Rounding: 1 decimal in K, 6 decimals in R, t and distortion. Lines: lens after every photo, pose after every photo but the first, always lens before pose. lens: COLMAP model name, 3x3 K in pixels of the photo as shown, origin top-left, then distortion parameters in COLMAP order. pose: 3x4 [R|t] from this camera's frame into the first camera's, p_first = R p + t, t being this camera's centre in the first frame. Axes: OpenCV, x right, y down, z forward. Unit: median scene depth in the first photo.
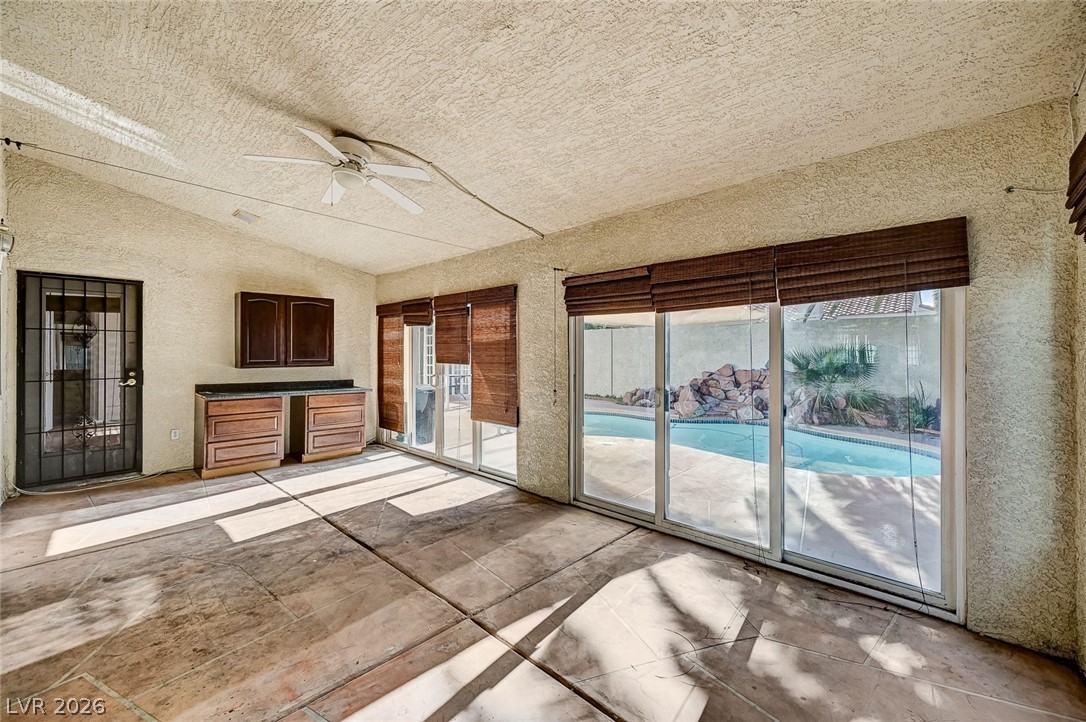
lens RADIAL K [[441.0, 0, 544.3], [0, 441.0, 359.1], [0, 0, 1]] dist [0.002683, 0.000361]
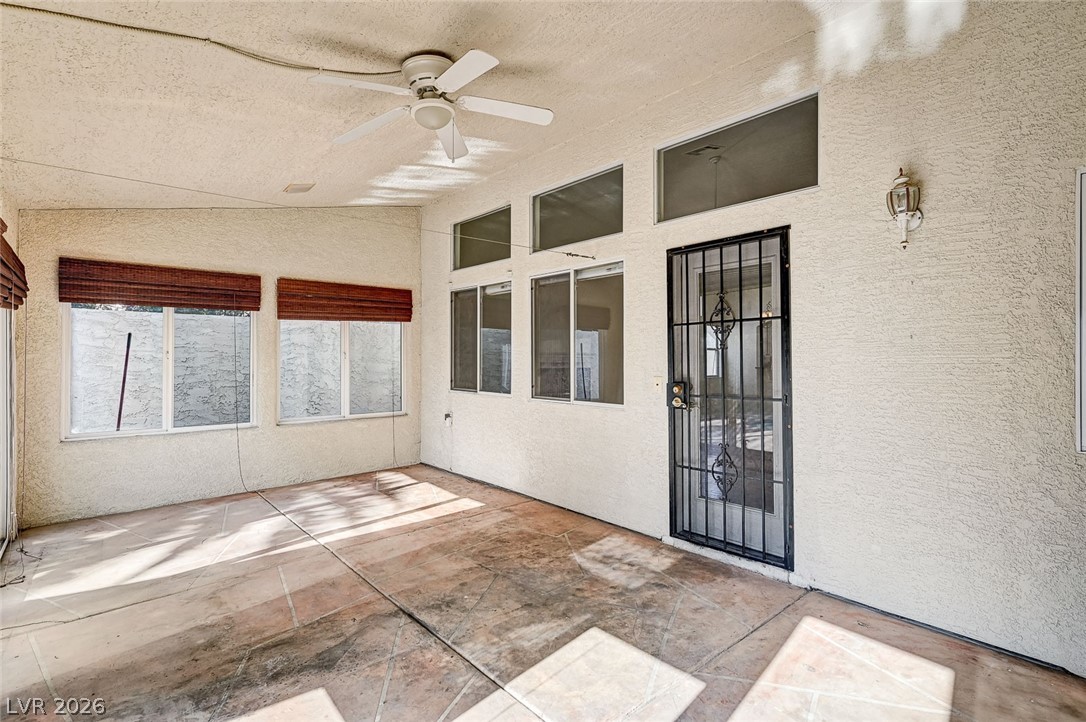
lens RADIAL K [[516.2, 0, 543.0], [0, 516.2, 361.0], [0, 0, 1]] dist [-0.001112, -0.000160]
pose [[-0.995304, 0.001231, 0.096789, -0.707845], [0.003069, 0.999818, 0.018842, -0.018044], [-0.096748, 0.019050, -0.995127, 1.824909]]
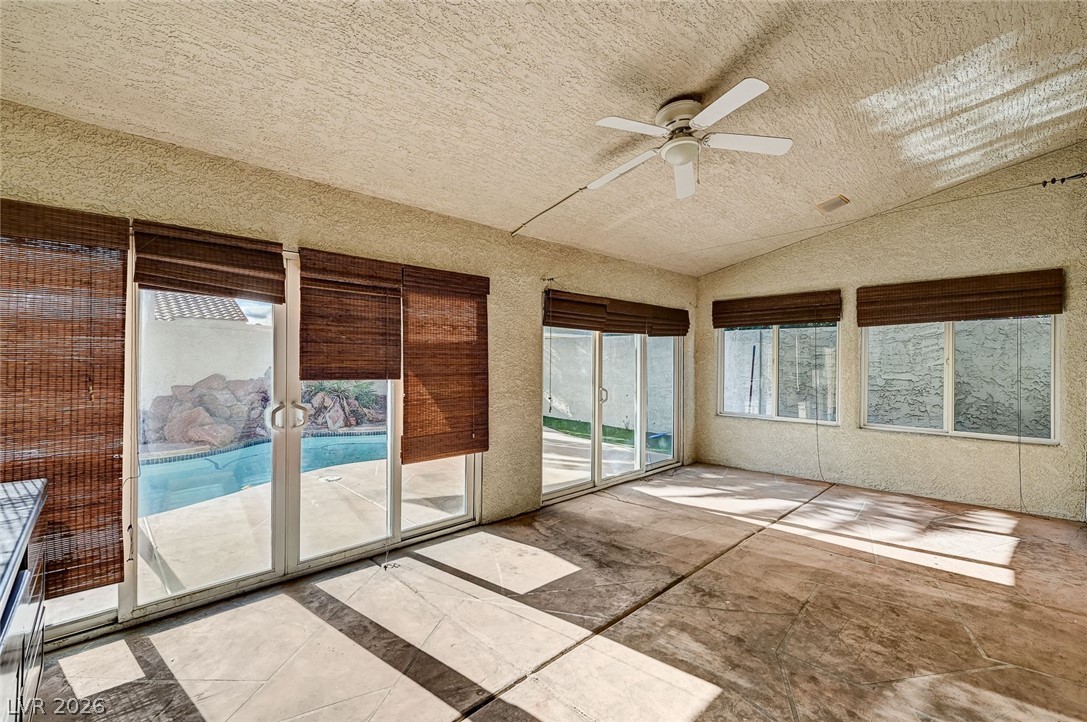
lens RADIAL K [[461.4, 0, 552.0], [0, 461.4, 374.6], [0, 0, 1]] dist [0.003981, 0.000579]
pose [[0.037896, -0.026835, 0.998921, -1.318288], [0.009507, 0.999604, 0.026493, -0.014931], [-0.999236, 0.008492, 0.038136, 1.207650]]
